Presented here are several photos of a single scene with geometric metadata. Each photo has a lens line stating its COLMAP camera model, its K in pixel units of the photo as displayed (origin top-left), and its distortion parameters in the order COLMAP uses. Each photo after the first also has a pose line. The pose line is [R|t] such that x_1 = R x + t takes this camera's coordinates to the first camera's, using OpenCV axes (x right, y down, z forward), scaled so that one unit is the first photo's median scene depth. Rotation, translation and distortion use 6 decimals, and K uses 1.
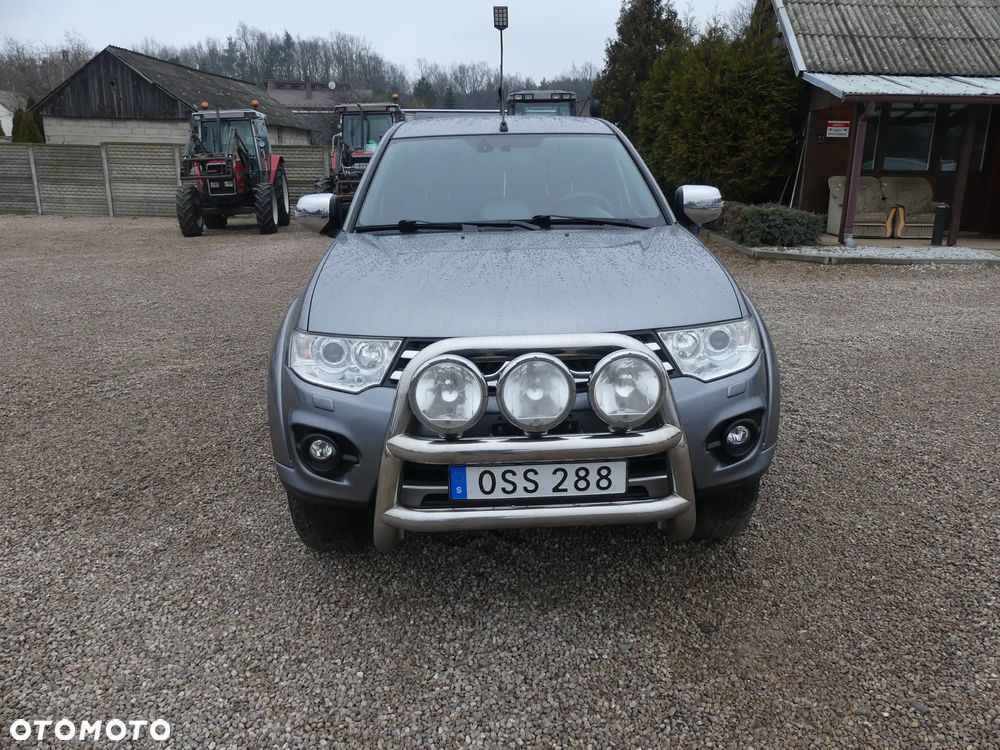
lens RADIAL K [[730.8, 0, 500.0], [0, 730.8, 375.0], [0, 0, 1]] dist [-0.022829, 0.007053]
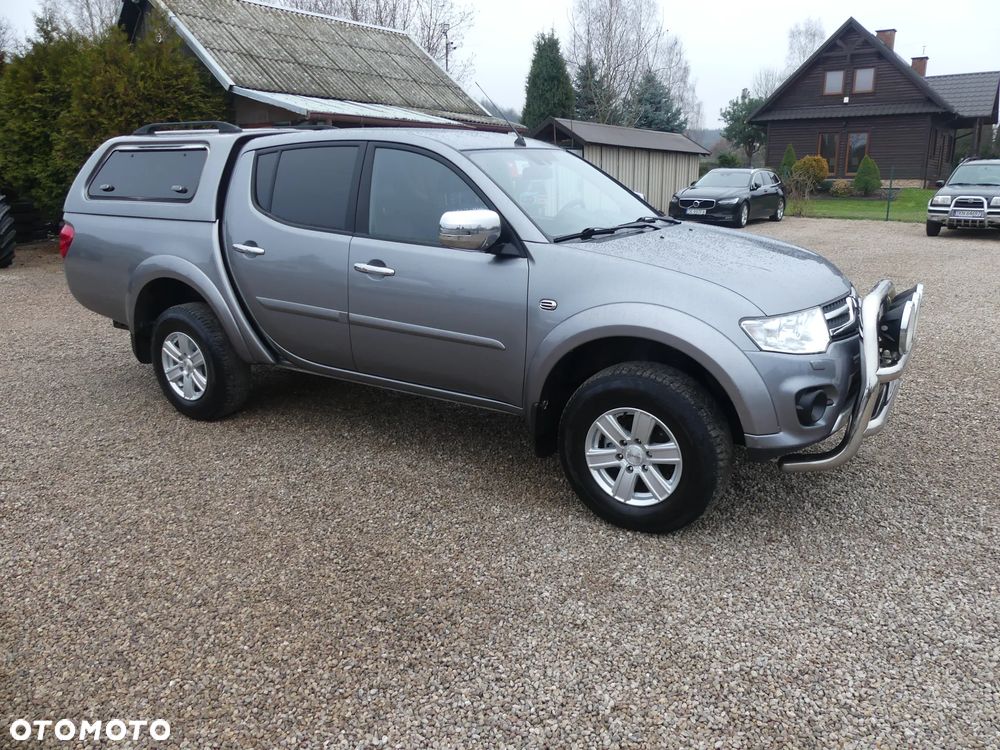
lens RADIAL K [[730.8, 0, 500.0], [0, 730.8, 375.0], [0, 0, 1]] dist [-0.022829, 0.007053]
pose [[0.558242, -0.221574, 0.799544, -1.208471], [0.232353, 0.966869, 0.105716, -0.161396], [-0.796478, 0.126762, 0.591231, 0.547511]]
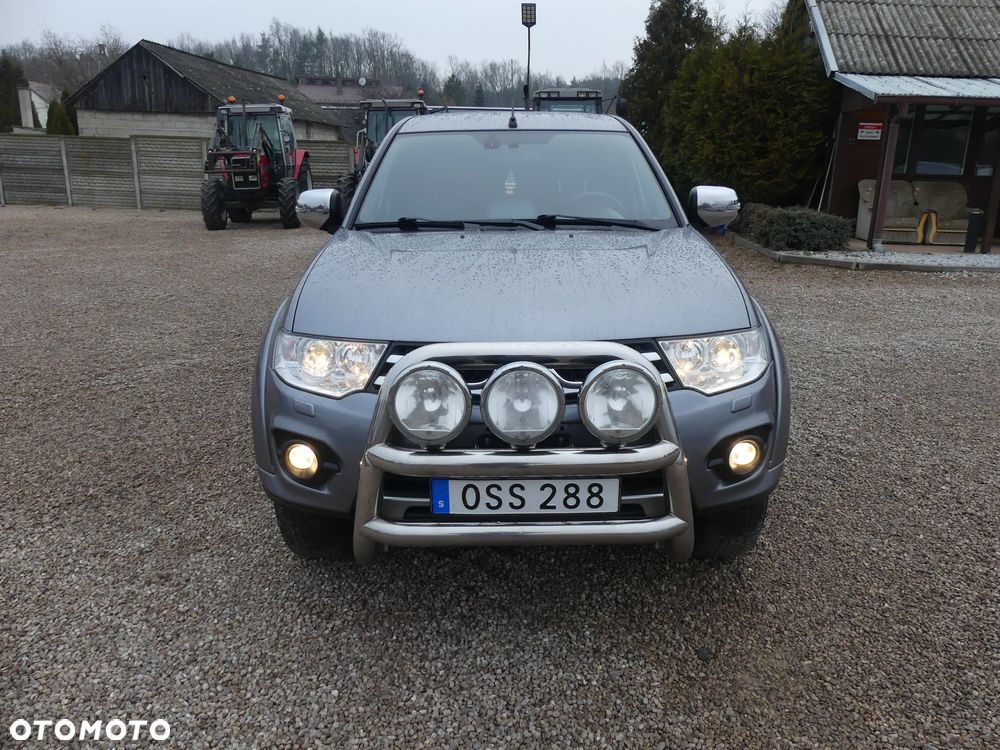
lens RADIAL K [[730.8, 0, 500.0], [0, 730.8, 375.0], [0, 0, 1]] dist [-0.022829, 0.007053]
pose [[0.999218, 0.023587, -0.031741, 0.033864], [-0.023517, 0.999720, 0.002592, -0.010091], [0.031793, -0.001844, 0.999493, 0.040899]]
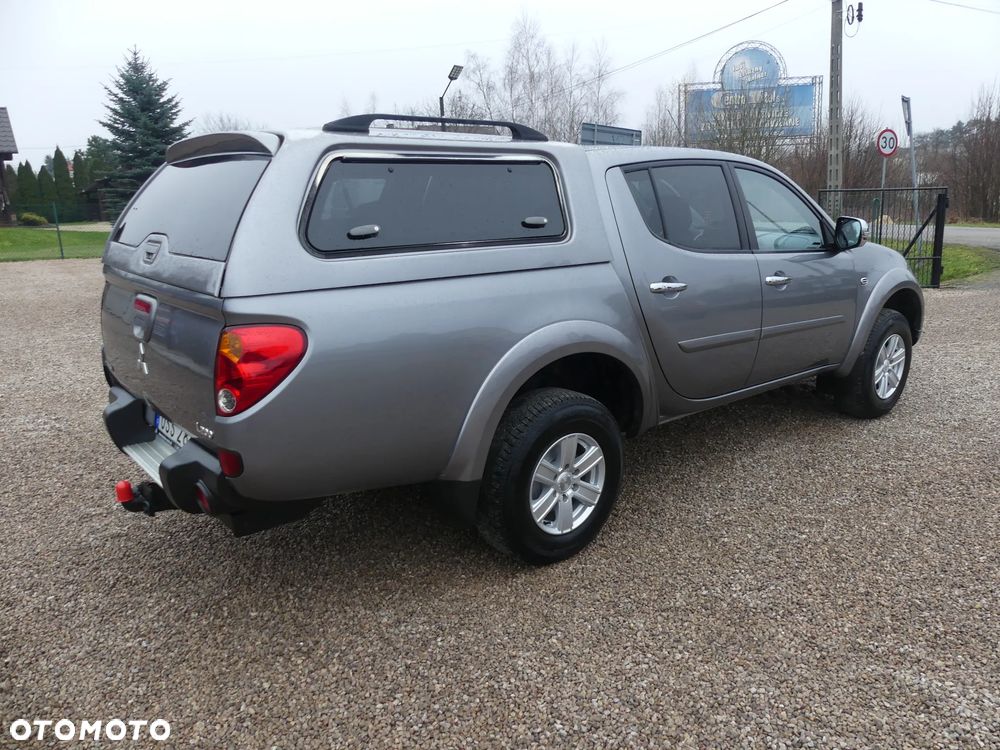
lens RADIAL K [[729.2, 0, 516.5], [0, 729.2, 374.3], [0, 0, 1]] dist [-0.011165, 0.009321]
pose [[-0.581982, -0.177084, 0.793687, -1.092956], [0.255162, 0.886946, 0.384992, -0.728998], [-0.772133, 0.426578, -0.471001, 2.480290]]
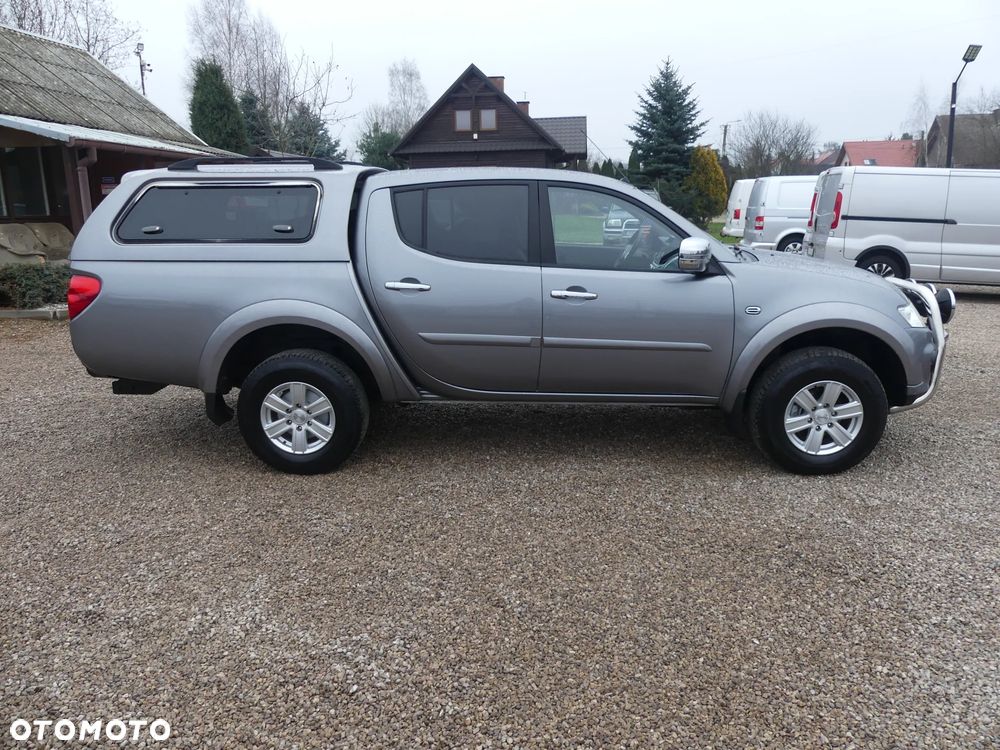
lens RADIAL K [[729.2, 0, 516.5], [0, 729.2, 374.3], [0, 0, 1]] dist [-0.011165, 0.009321]
pose [[0.091160, -0.230843, 0.968711, -1.671184], [0.287423, 0.937462, 0.196348, -0.411379], [-0.953456, 0.260530, 0.151809, 1.347478]]
